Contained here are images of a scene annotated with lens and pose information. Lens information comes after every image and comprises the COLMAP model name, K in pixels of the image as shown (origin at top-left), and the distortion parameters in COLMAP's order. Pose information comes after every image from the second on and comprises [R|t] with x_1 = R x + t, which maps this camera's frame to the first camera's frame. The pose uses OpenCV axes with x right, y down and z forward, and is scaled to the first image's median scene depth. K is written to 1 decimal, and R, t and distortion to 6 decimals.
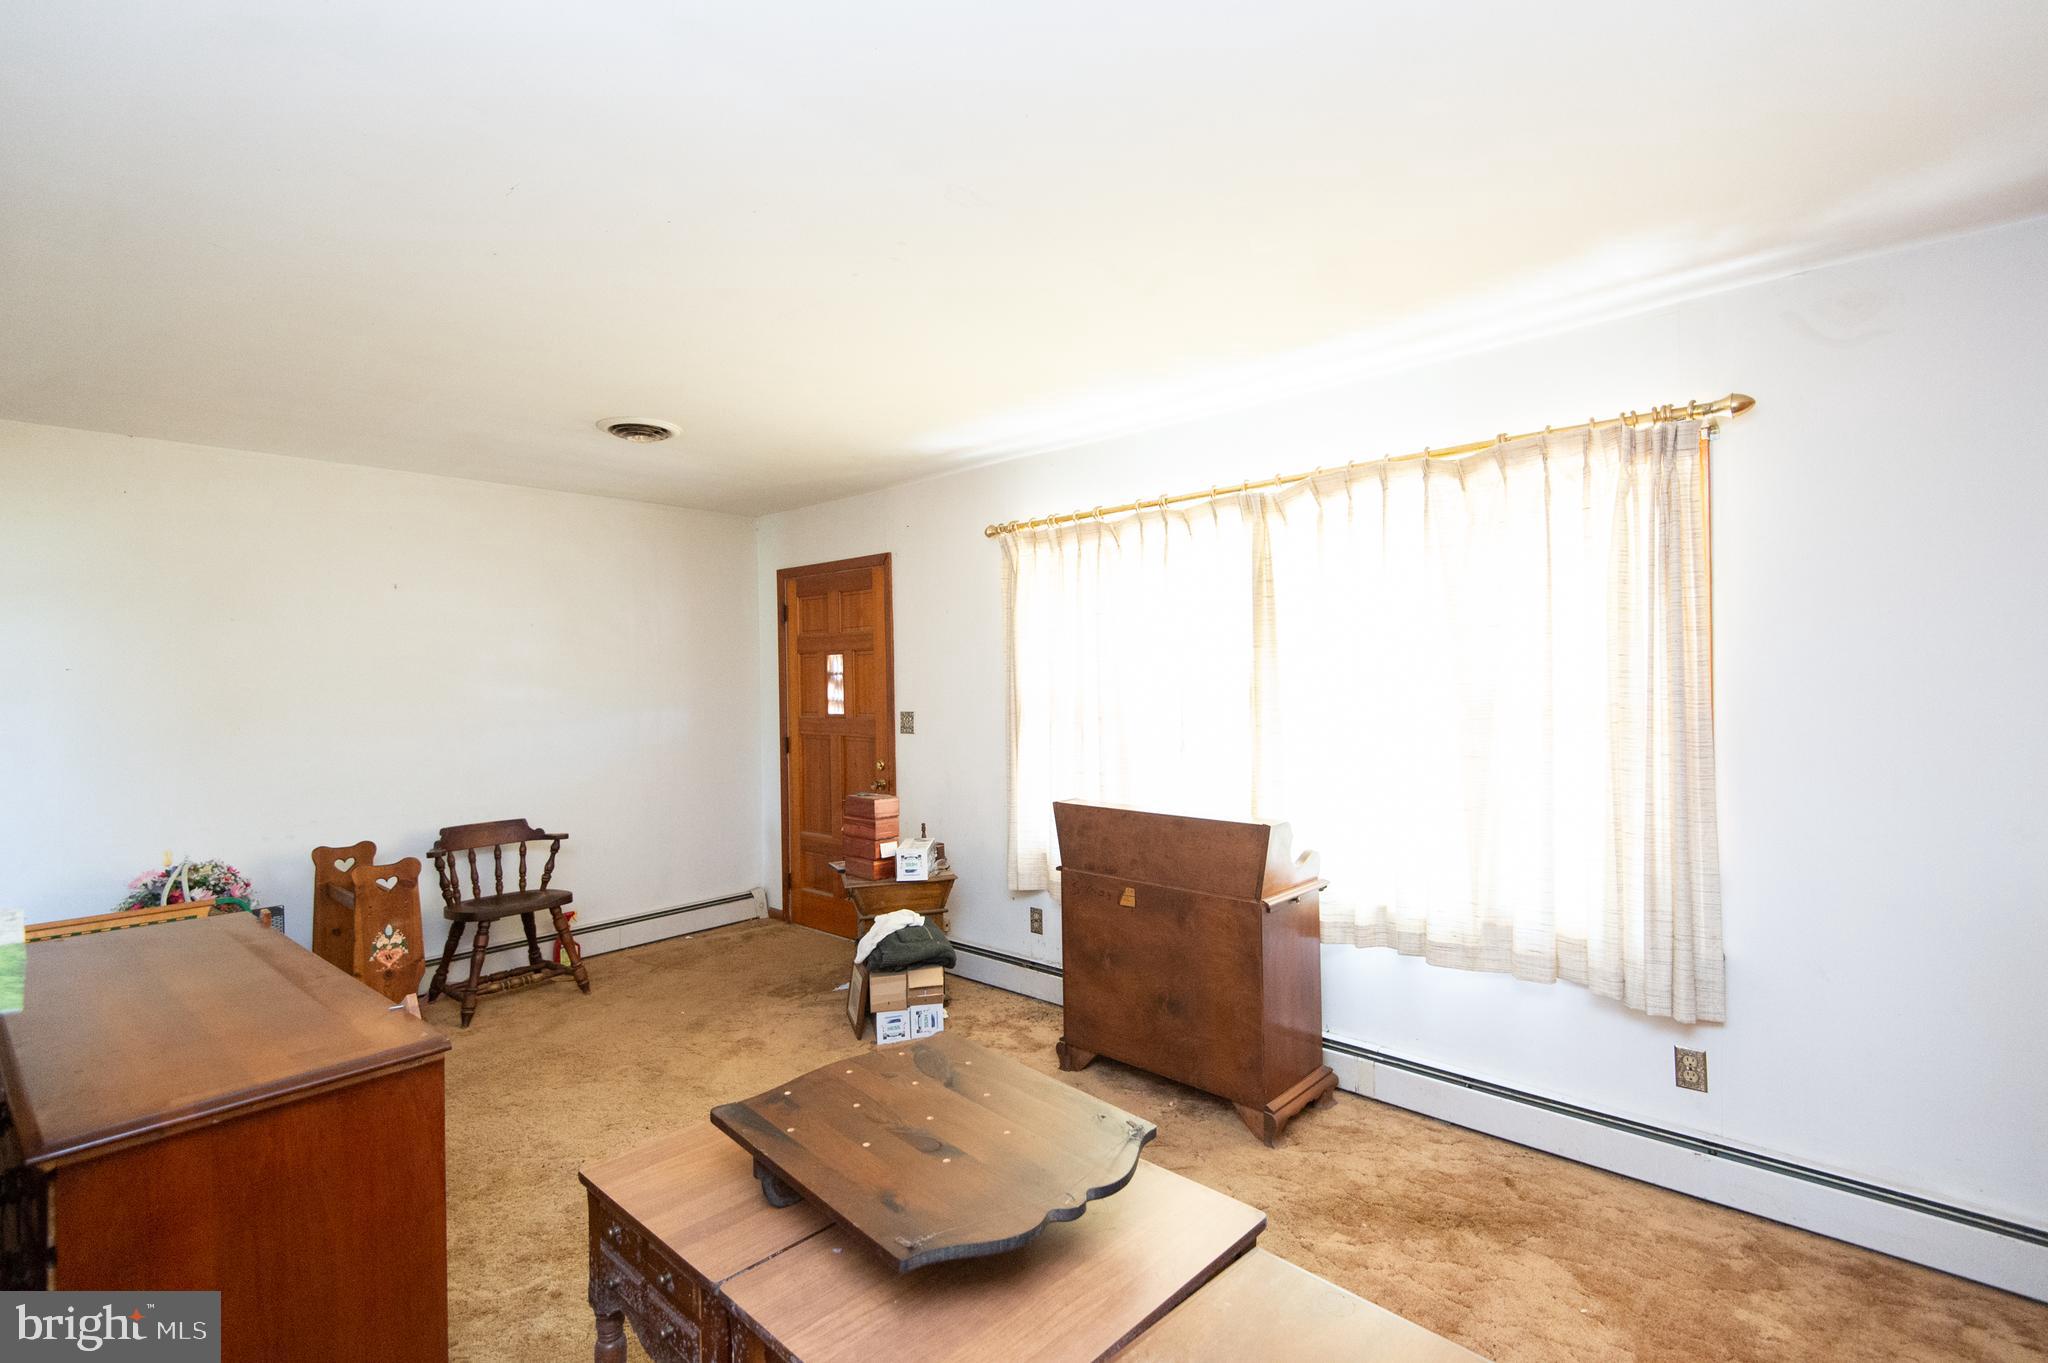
lens RADIAL K [[929.5, 0, 1025.4], [0, 929.5, 675.7], [0, 0, 1]] dist [0.015016, -0.008789]
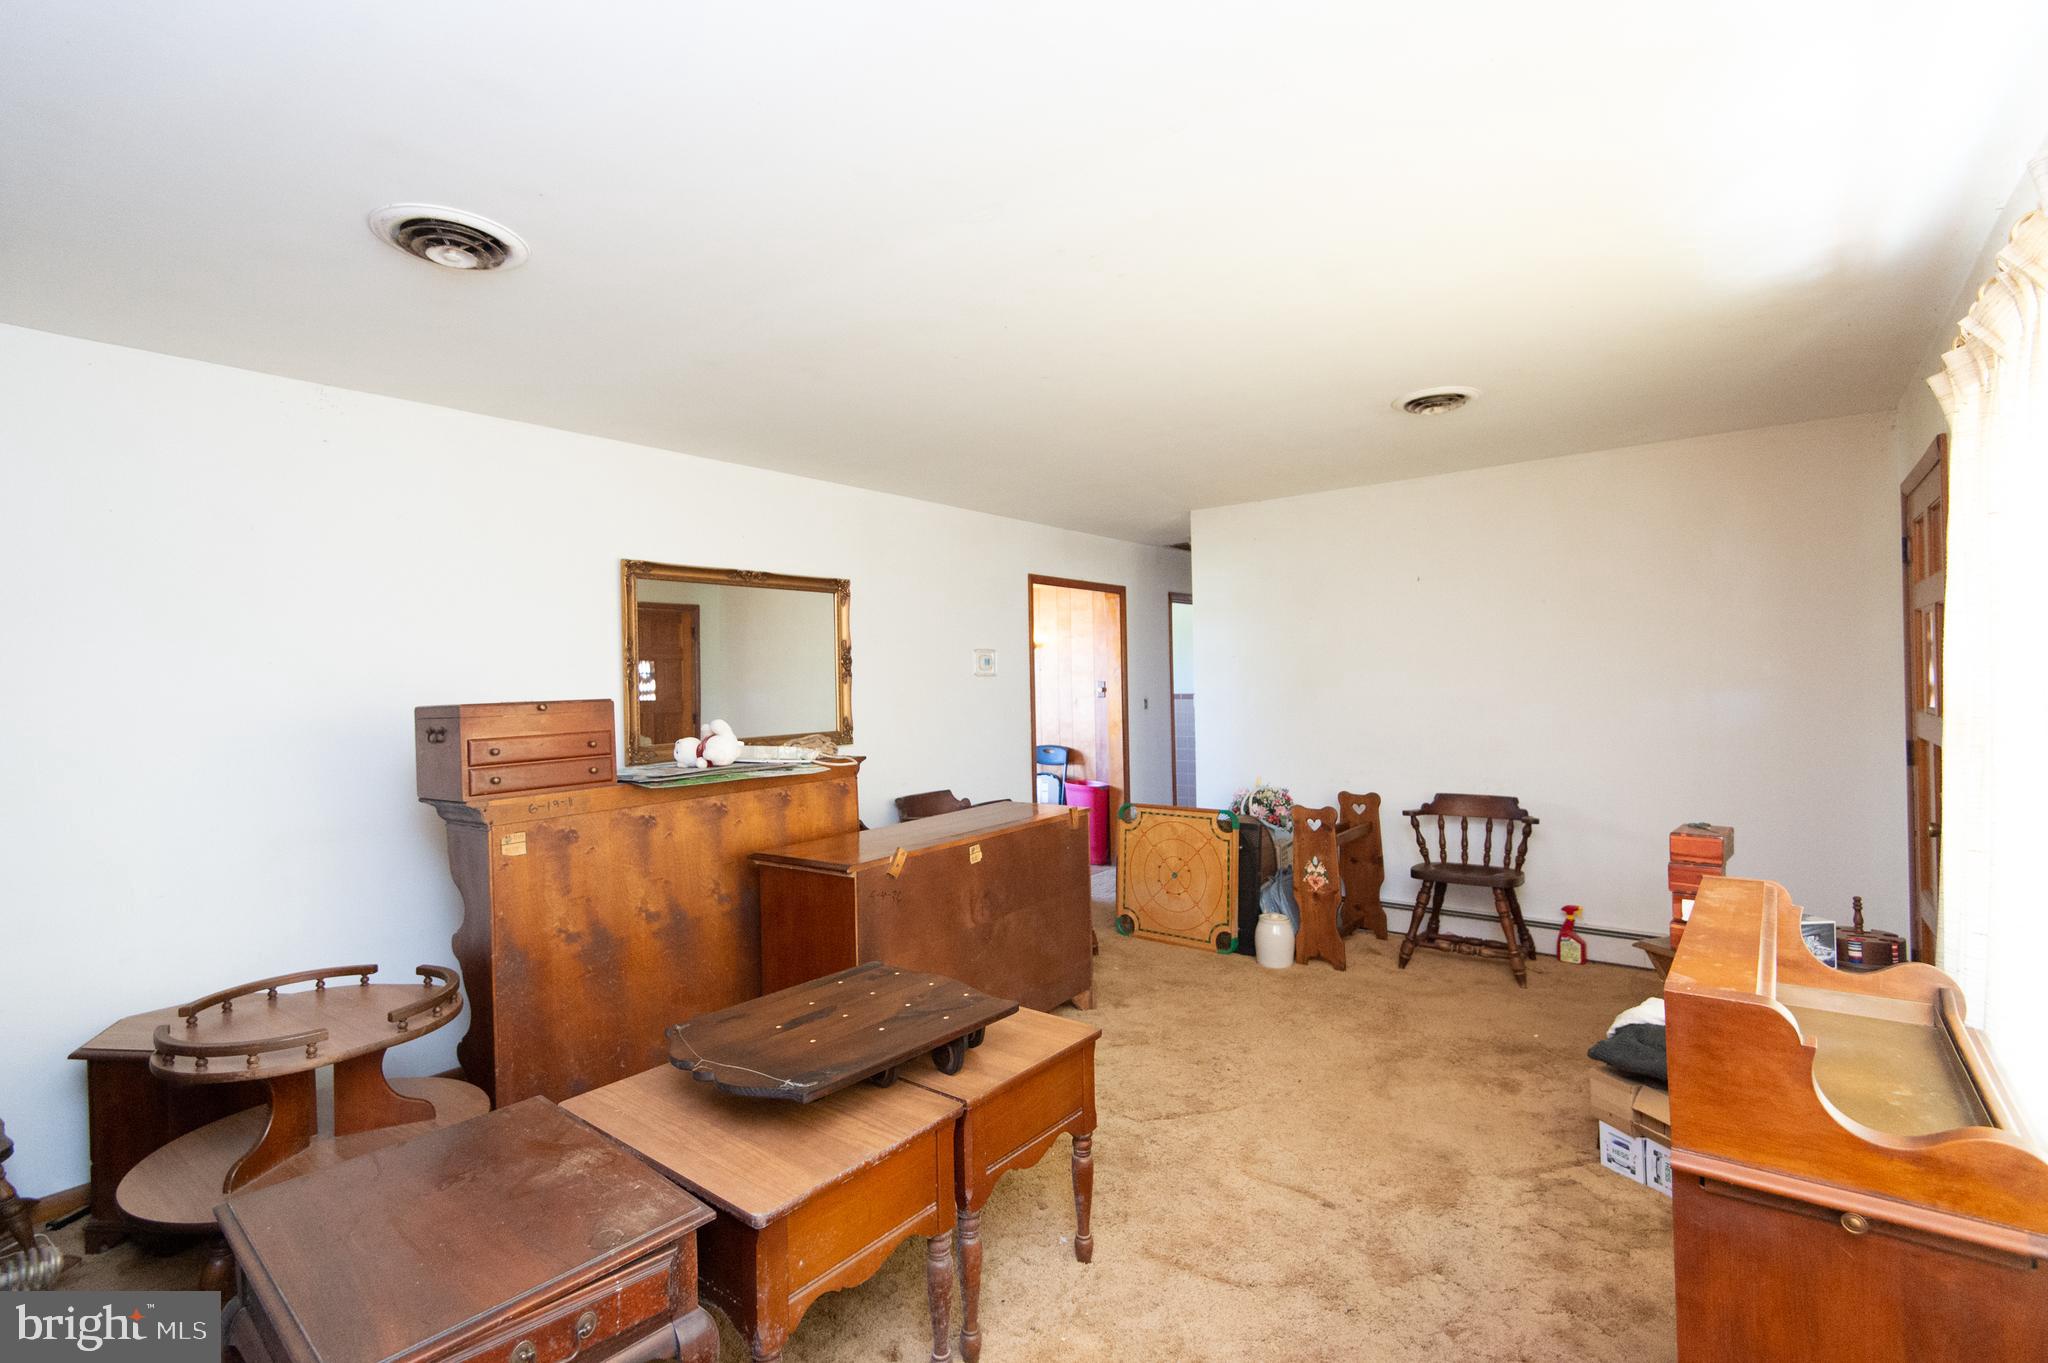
lens RADIAL K [[929.5, 0, 1025.4], [0, 929.5, 675.7], [0, 0, 1]] dist [0.015016, -0.008789]
pose [[0.088111, 0.013568, -0.996018, 0.466704], [0.020555, 0.999670, 0.015436, -0.004081], [0.995899, -0.021834, 0.087803, 0.445408]]
